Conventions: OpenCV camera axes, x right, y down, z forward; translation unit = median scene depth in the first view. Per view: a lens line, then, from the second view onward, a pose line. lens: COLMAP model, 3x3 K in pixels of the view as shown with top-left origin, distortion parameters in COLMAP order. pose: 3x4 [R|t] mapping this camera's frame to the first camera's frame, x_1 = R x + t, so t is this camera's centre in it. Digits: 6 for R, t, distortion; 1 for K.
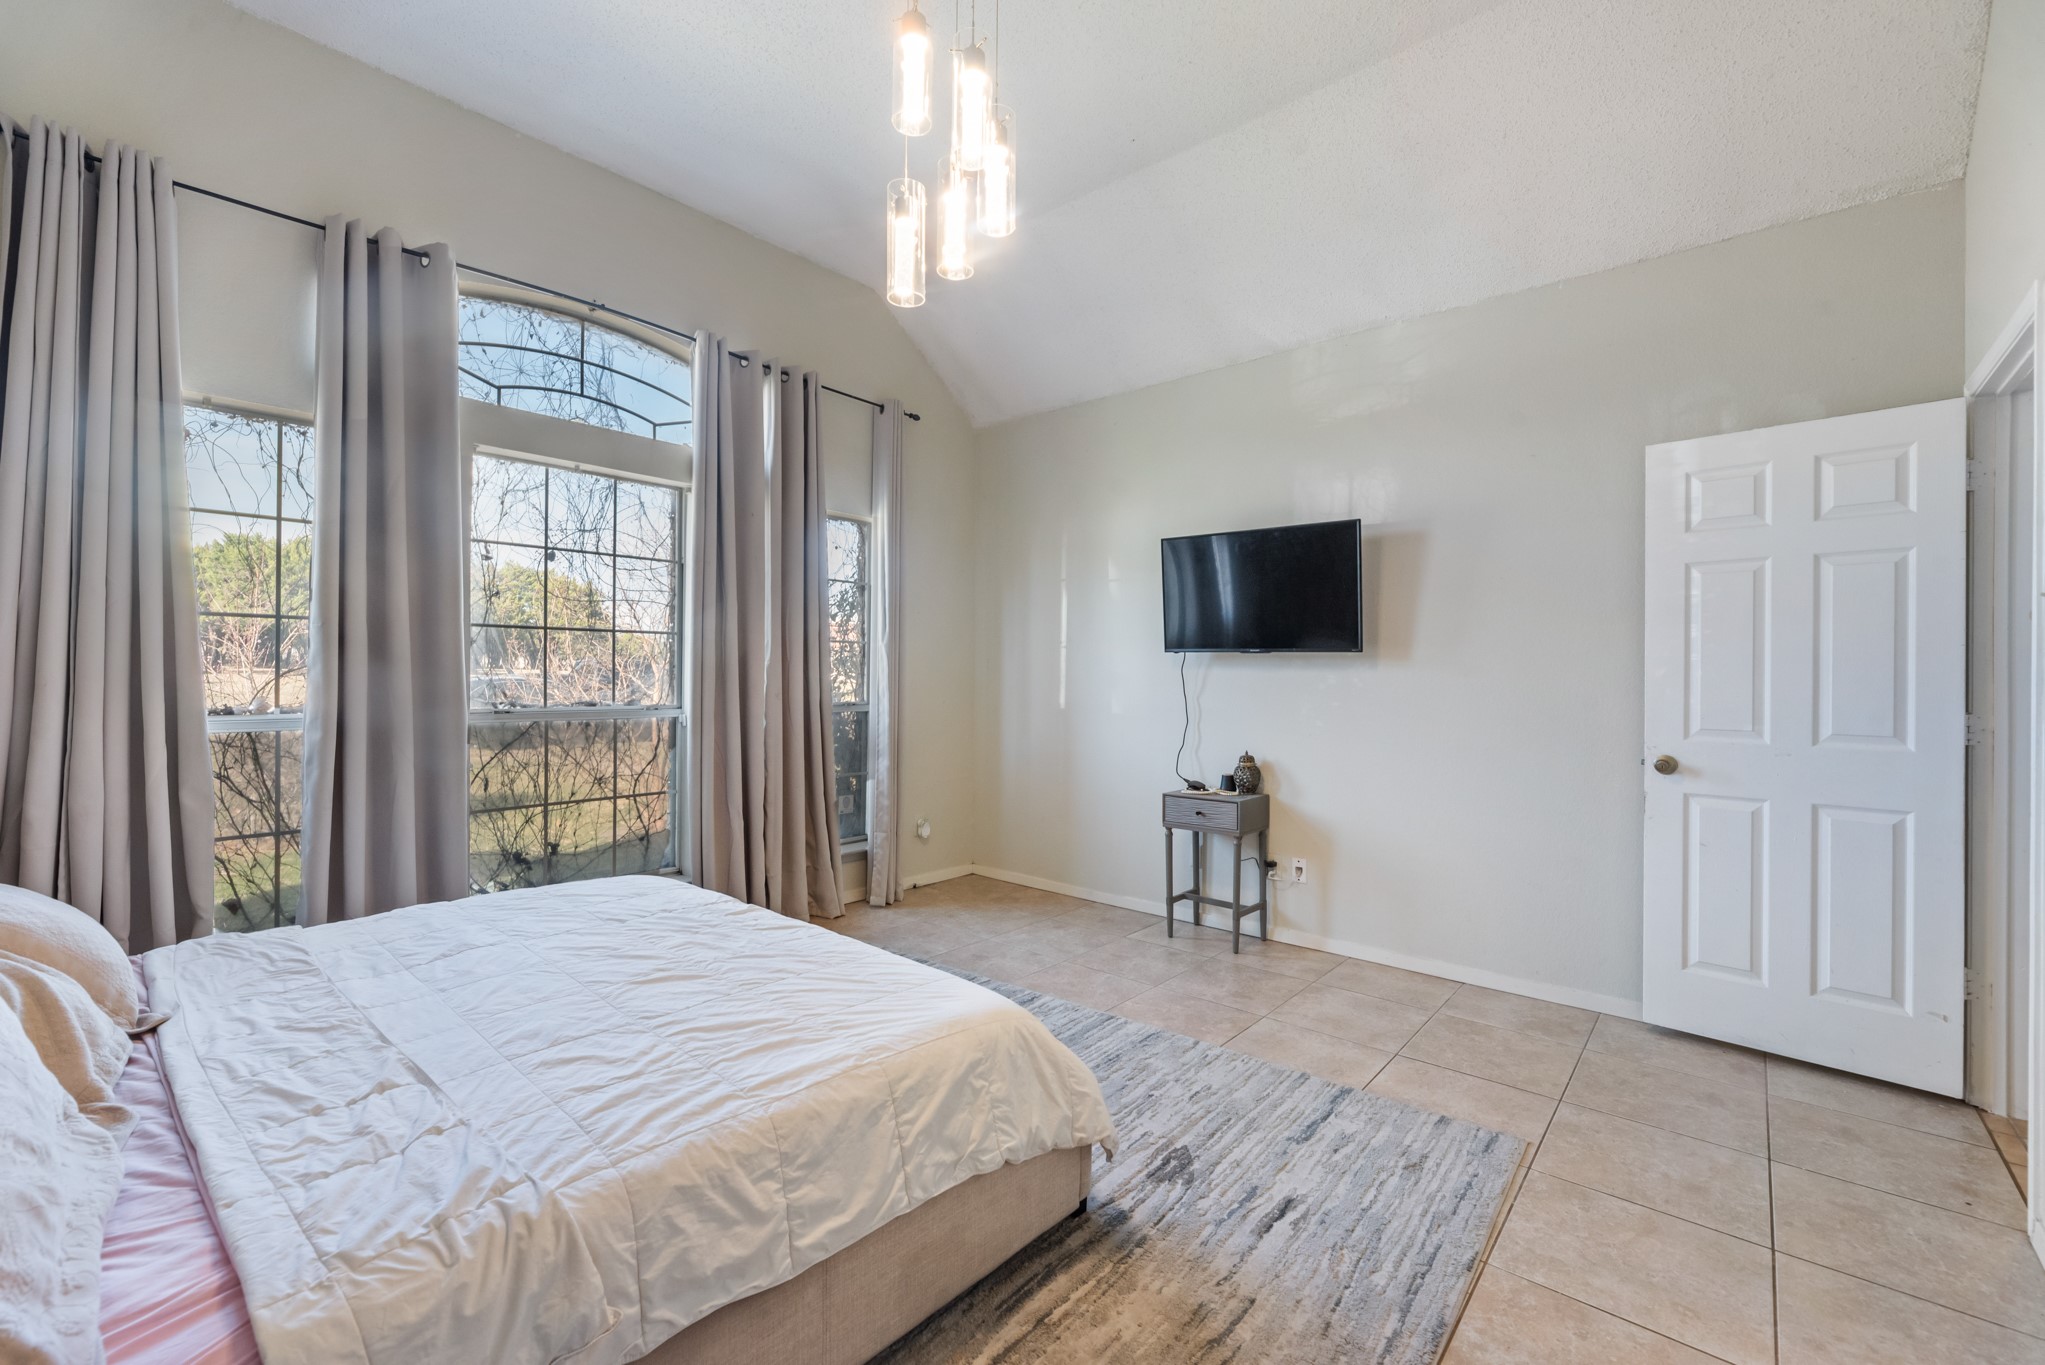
lens RADIAL K [[836.8, 0, 1030.1], [0, 836.8, 686.4], [0, 0, 1]] dist [-0.002916, 0.001049]
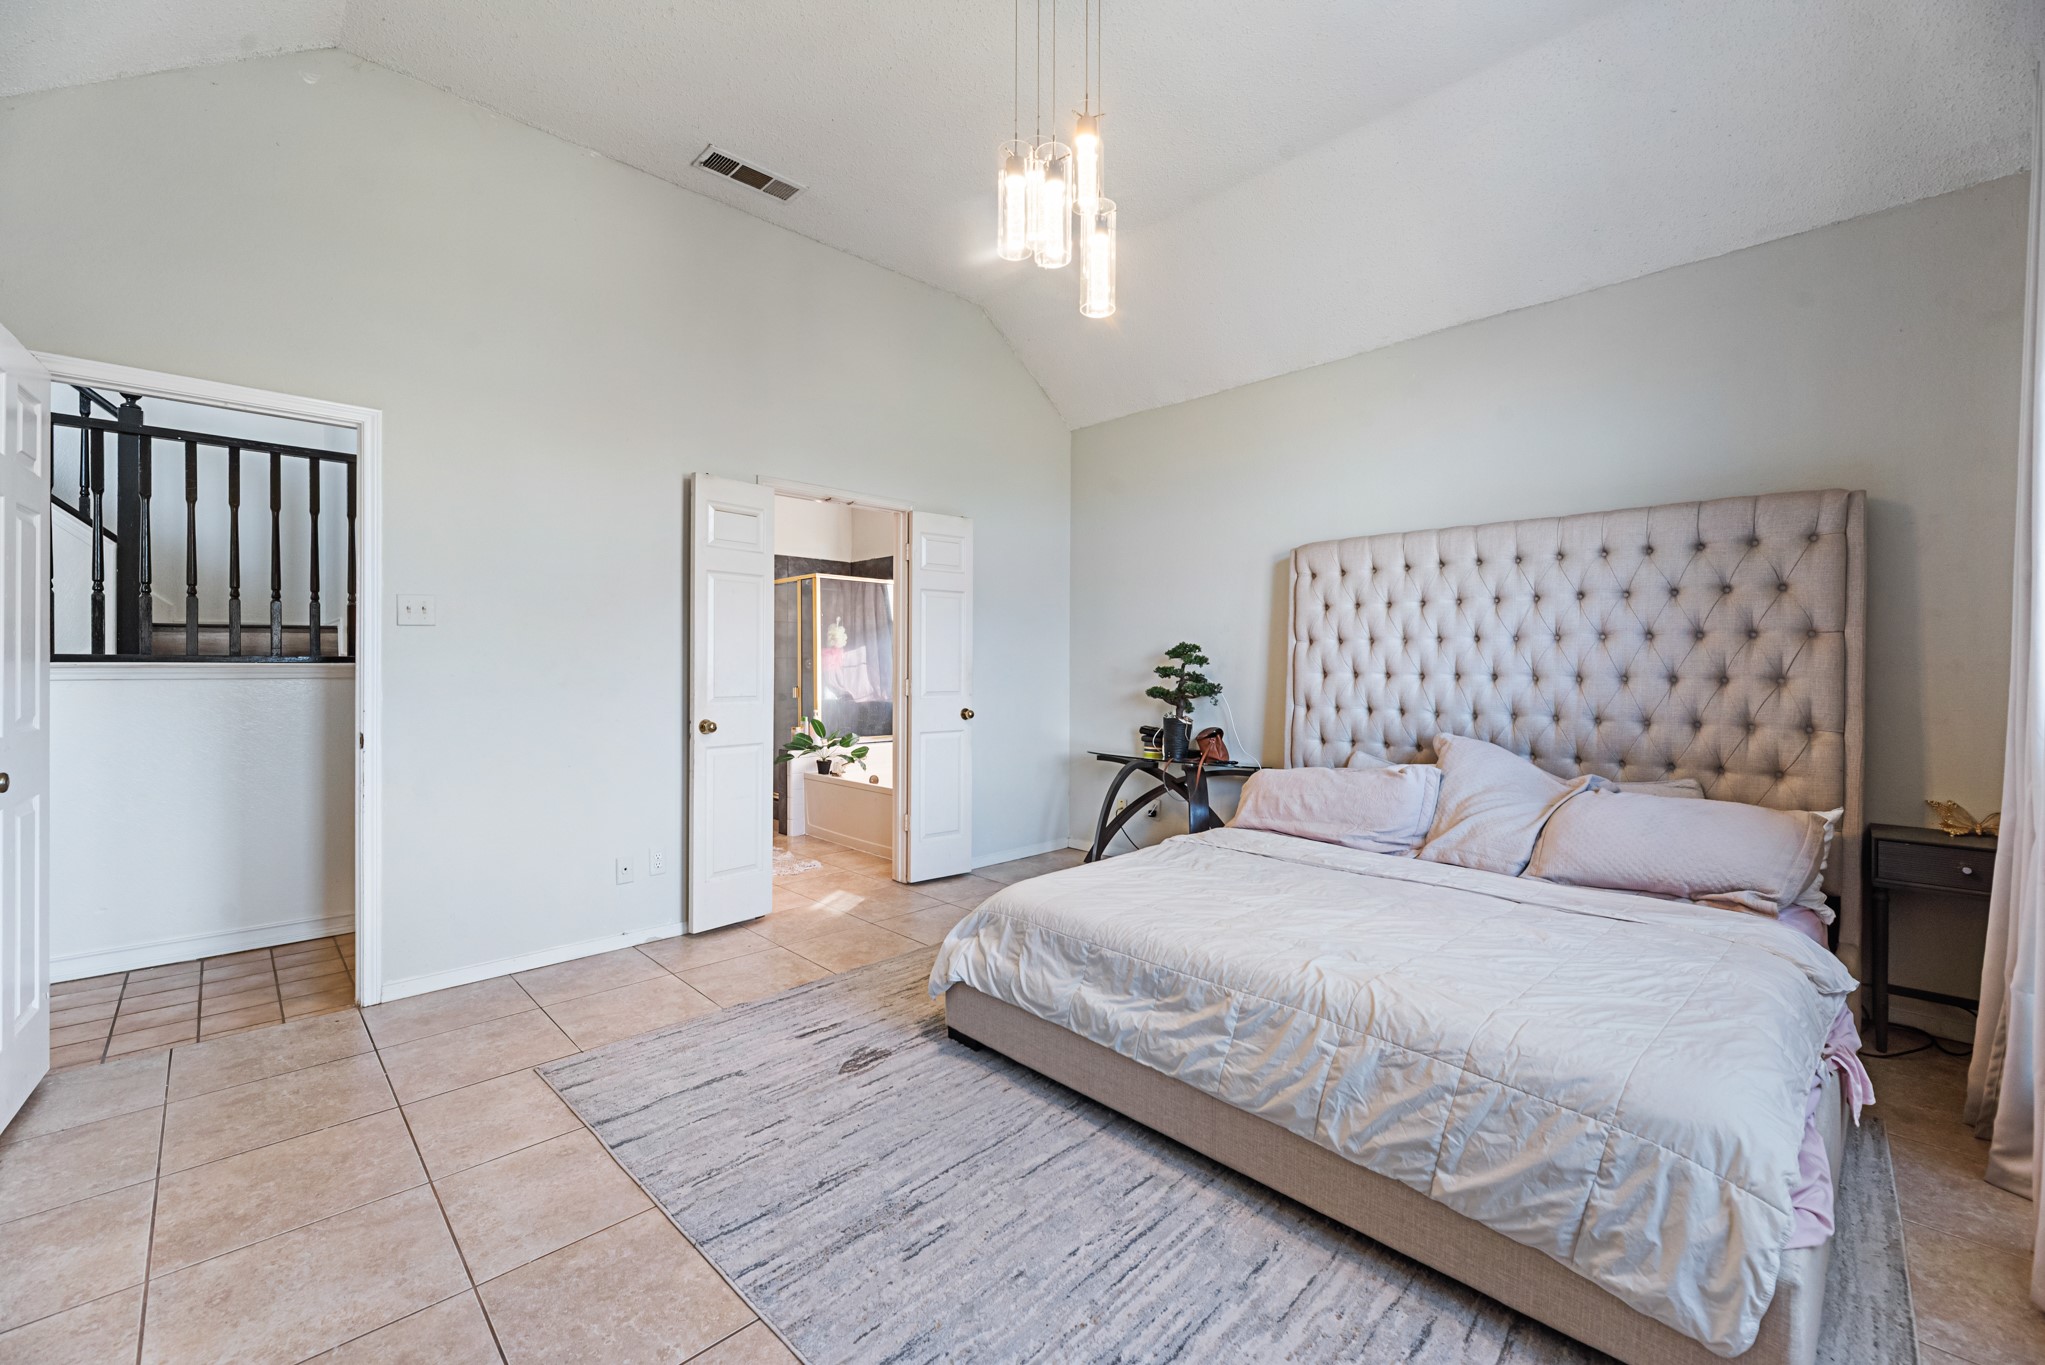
lens RADIAL K [[836.8, 0, 1026.4], [0, 836.8, 668.3], [0, 0, 1]] dist [-0.002916, 0.001049]
pose [[-0.995572, -0.012795, 0.093129, -0.171688], [-0.011266, 0.999793, 0.016931, -0.023602], [-0.093326, 0.015807, -0.995510, 2.181463]]
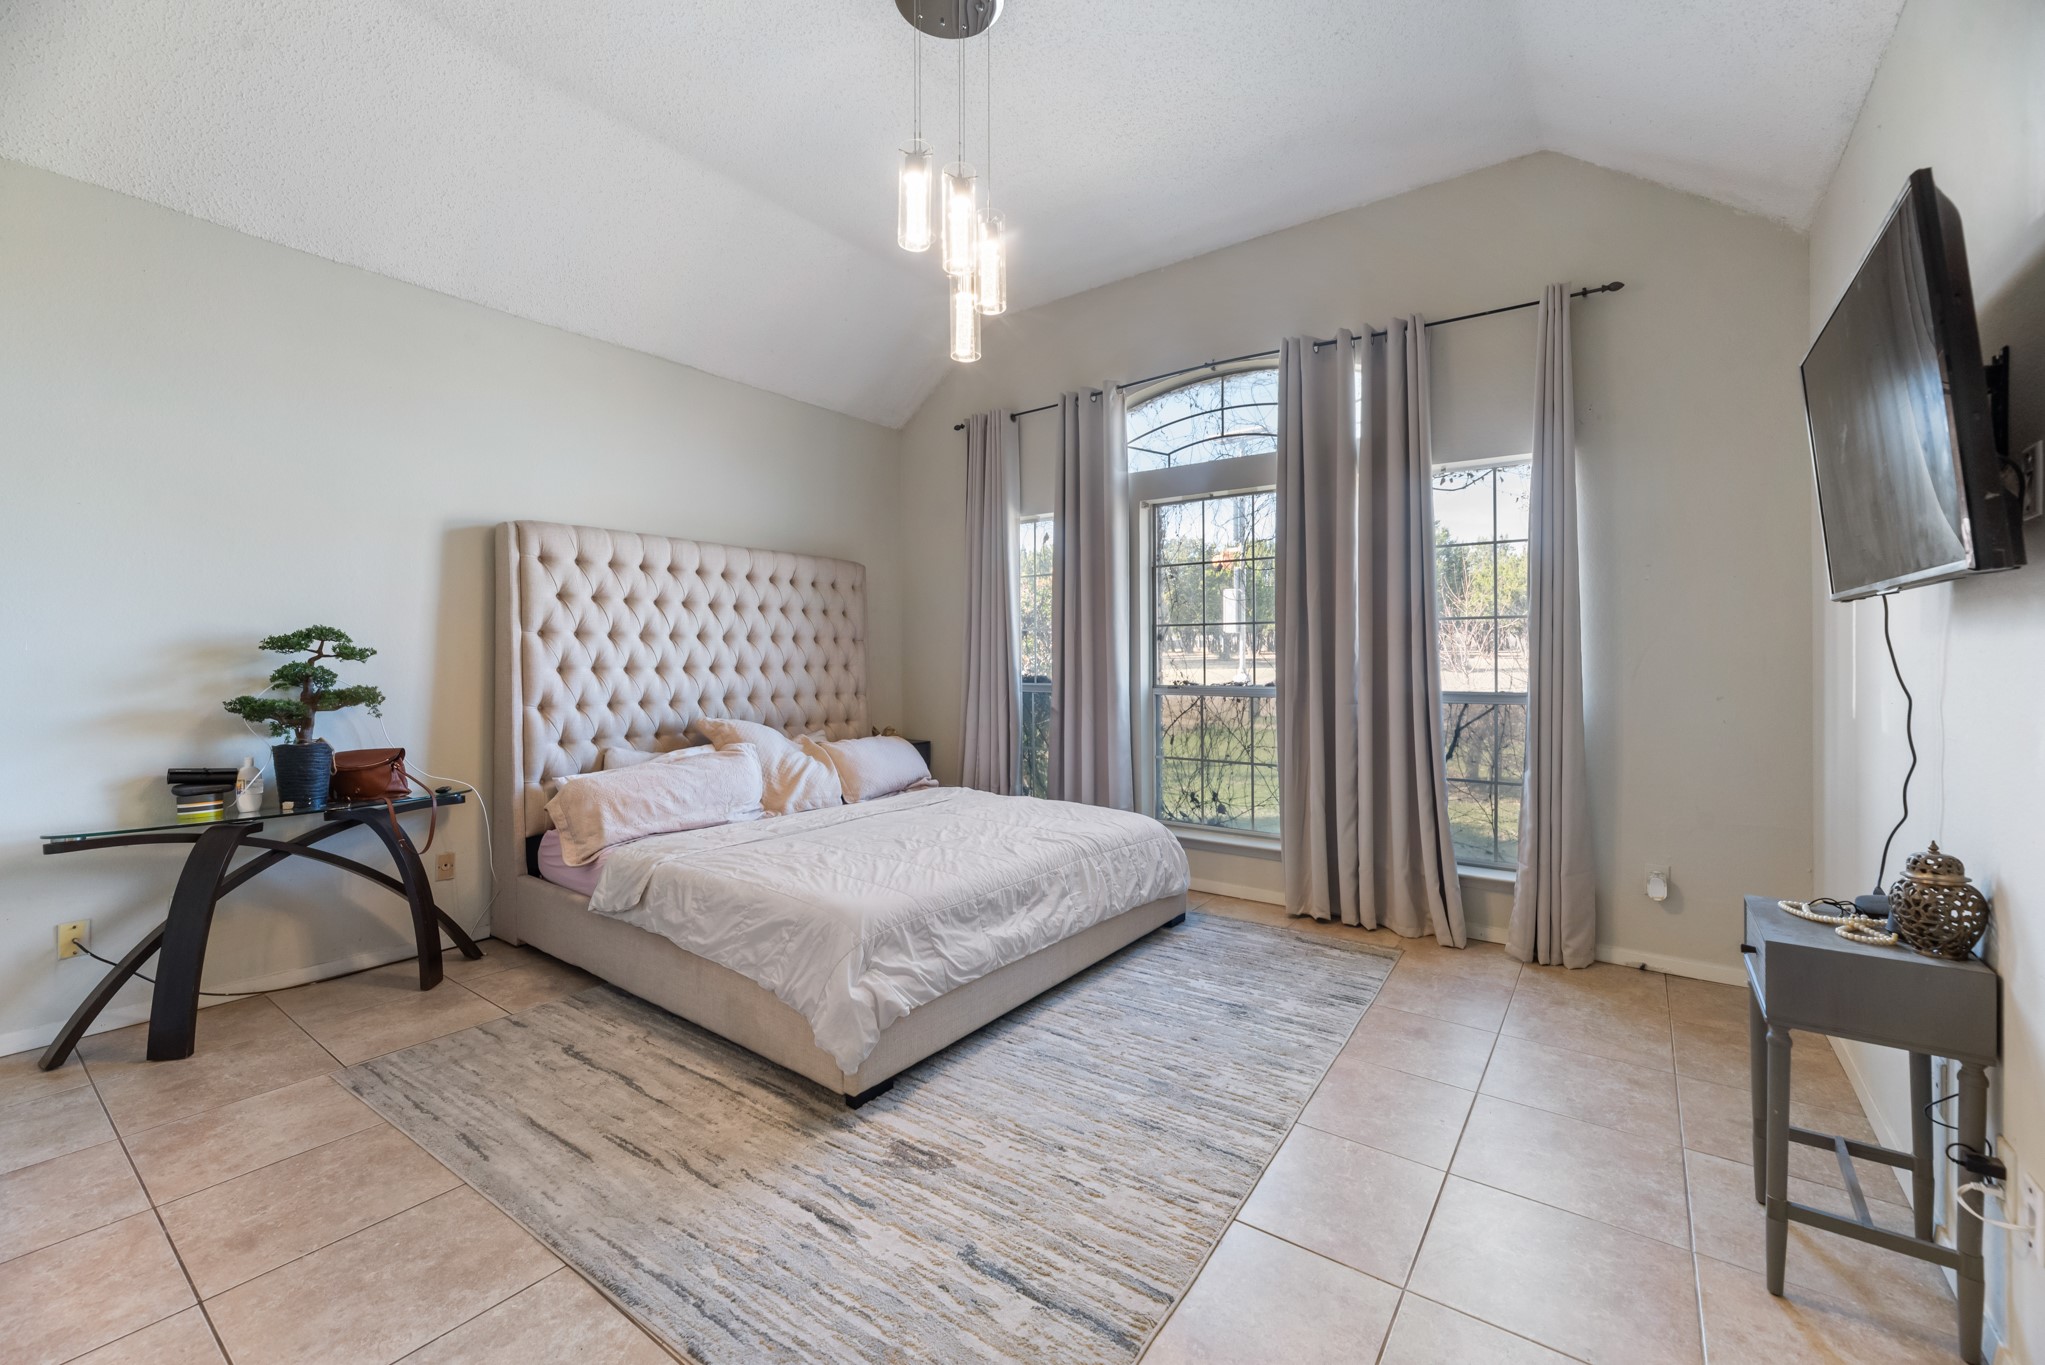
lens RADIAL K [[836.8, 0, 1040.2], [0, 836.8, 665.9], [0, 0, 1]] dist [-0.002916, 0.001049]
pose [[0.090449, -0.001469, -0.995900, 1.154652], [-0.009878, 0.999948, -0.002373, 0.001012], [0.995852, 0.010052, 0.090430, 1.045654]]
